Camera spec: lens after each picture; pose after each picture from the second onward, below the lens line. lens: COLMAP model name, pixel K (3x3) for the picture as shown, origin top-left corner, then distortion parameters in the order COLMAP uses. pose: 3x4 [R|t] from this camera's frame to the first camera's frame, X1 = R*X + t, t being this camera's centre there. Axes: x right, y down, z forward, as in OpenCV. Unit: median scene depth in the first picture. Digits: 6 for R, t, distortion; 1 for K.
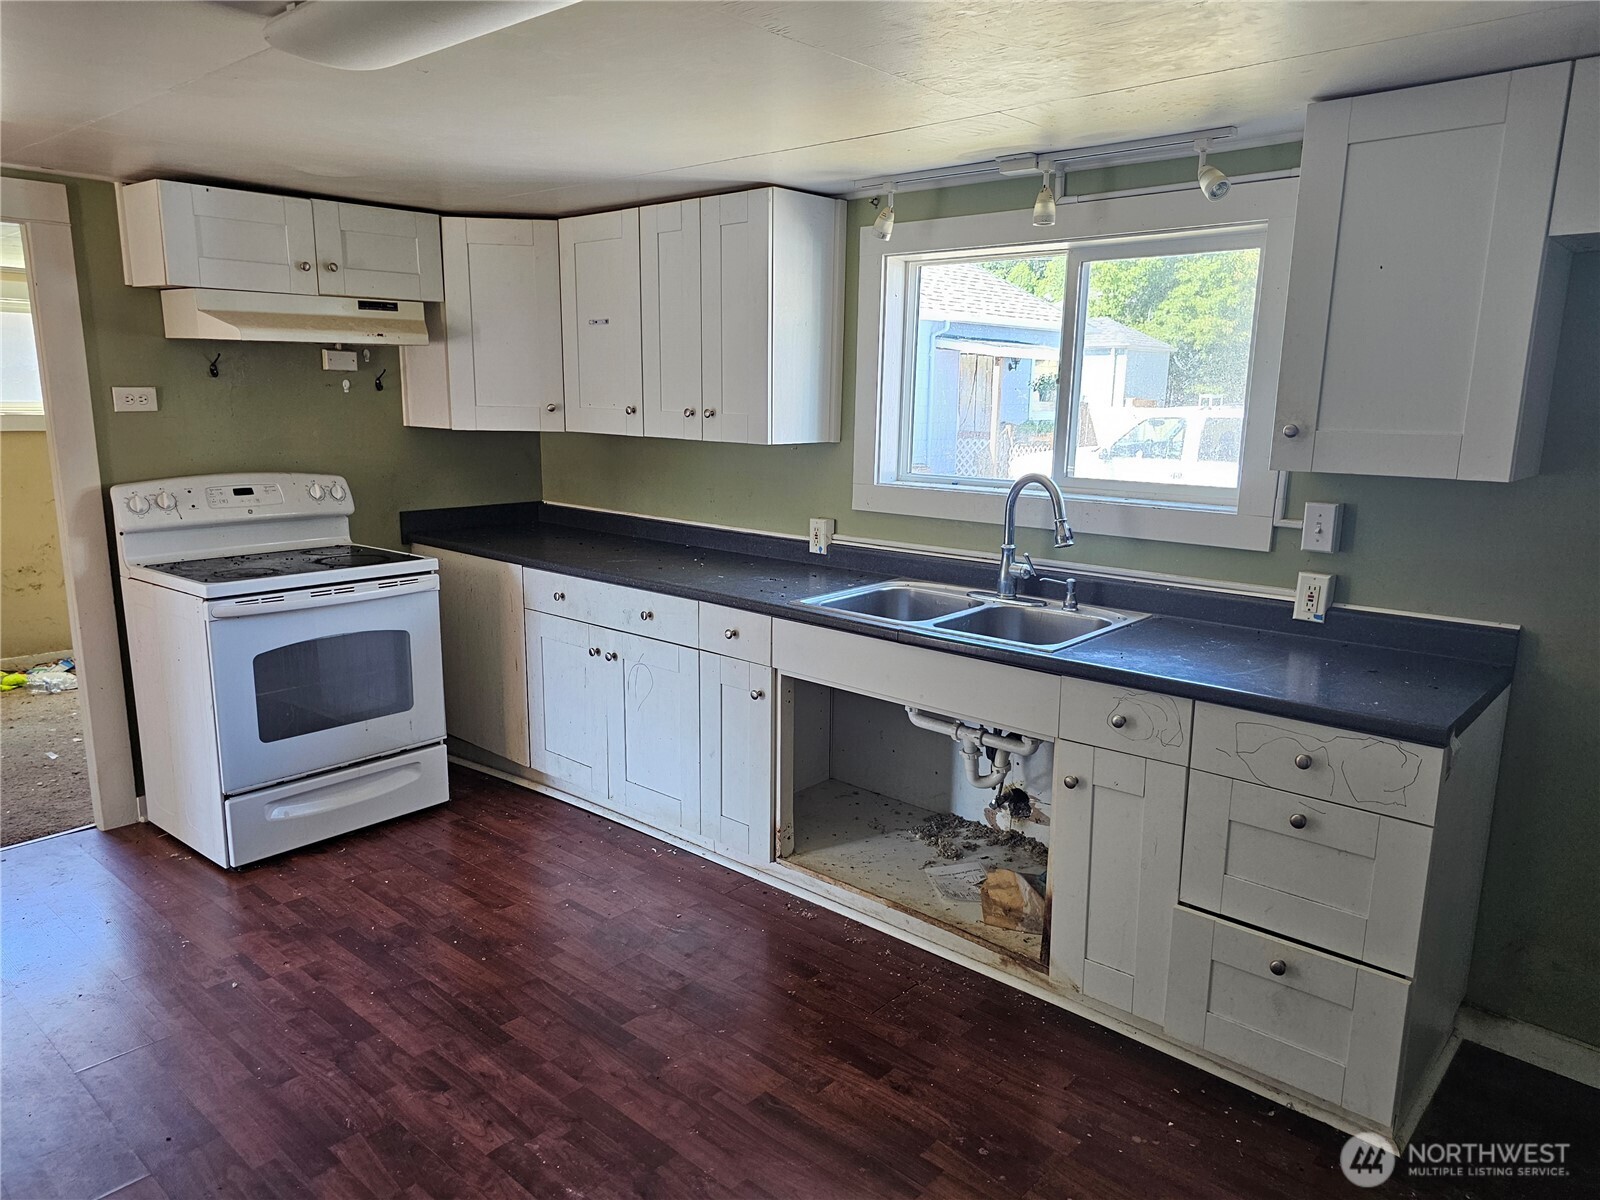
lens RADIAL K [[1082.4, 0, 797.5], [0, 1082.4, 607.0], [0, 0, 1]] dist [0.050621, -0.030827]
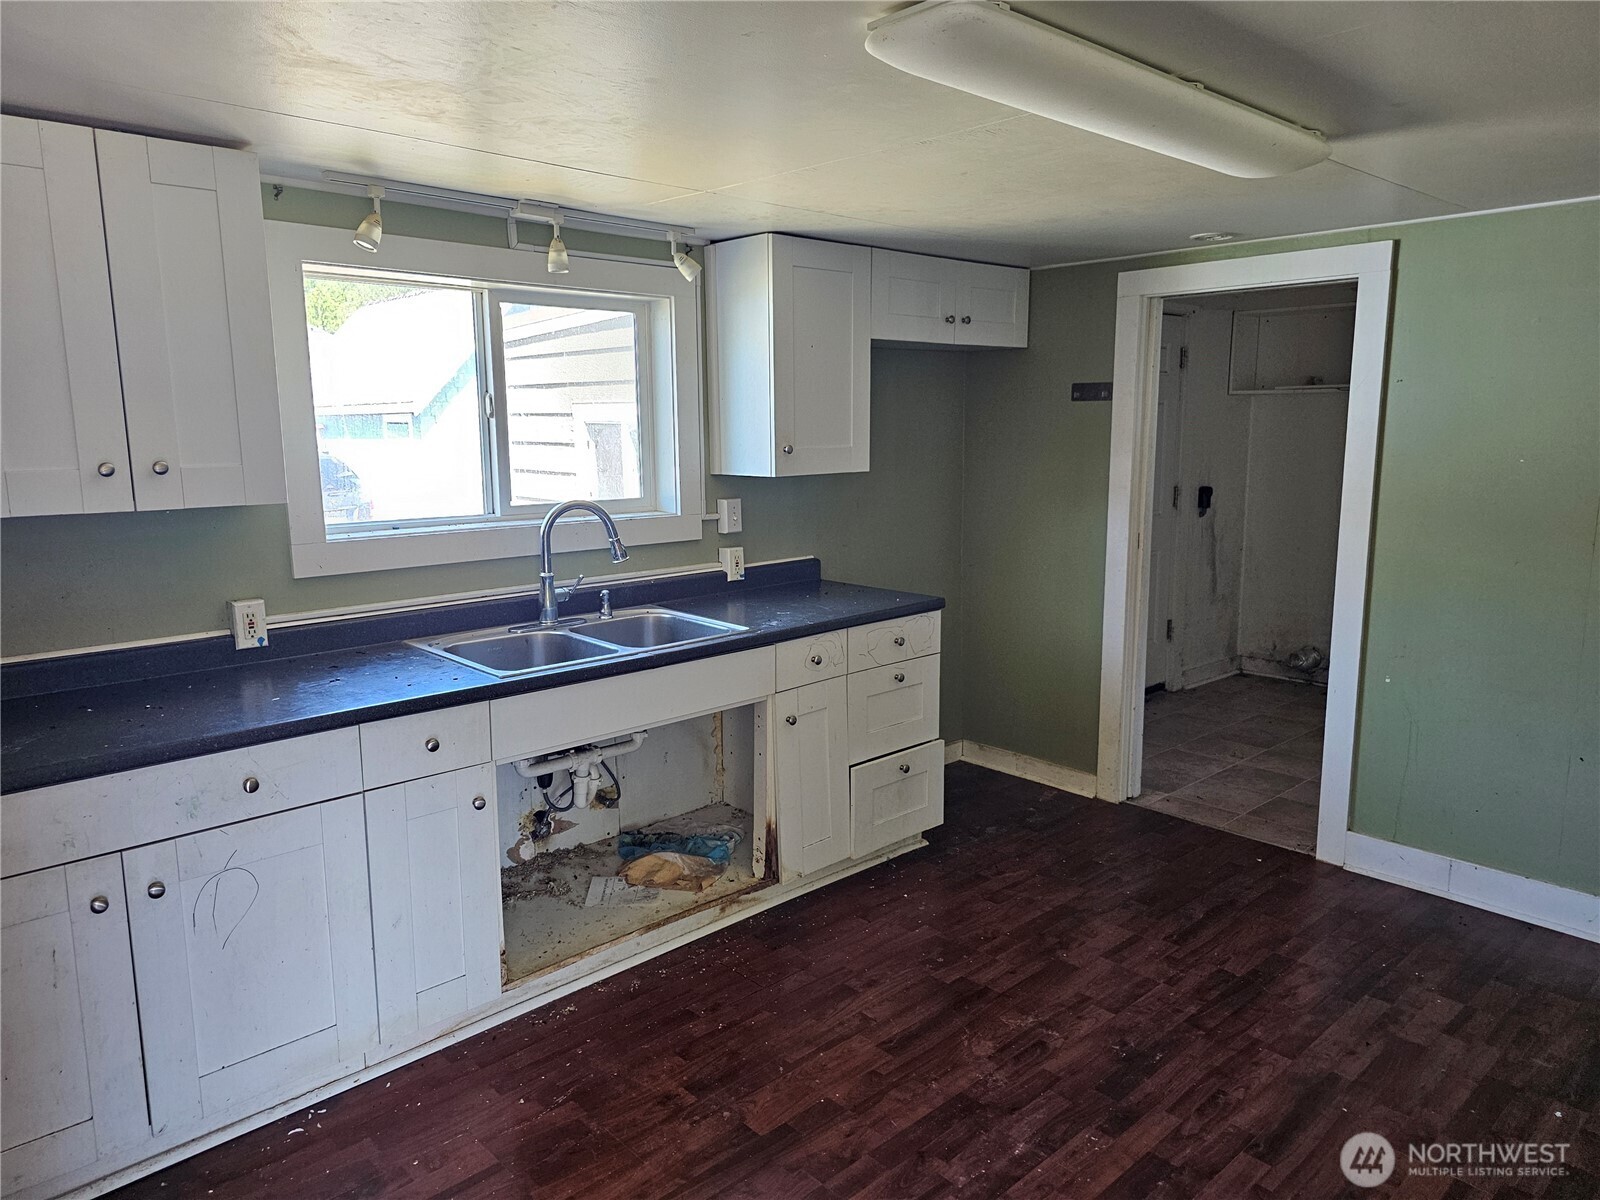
lens RADIAL K [[1082.4, 0, 799.1], [0, 1082.4, 593.7], [0, 0, 1]] dist [0.050621, -0.030827]
pose [[0.079759, -0.169271, 0.982337, -0.845836], [0.201732, 0.967826, 0.150391, -0.152892], [-0.976188, 0.186173, 0.111340, 0.690347]]
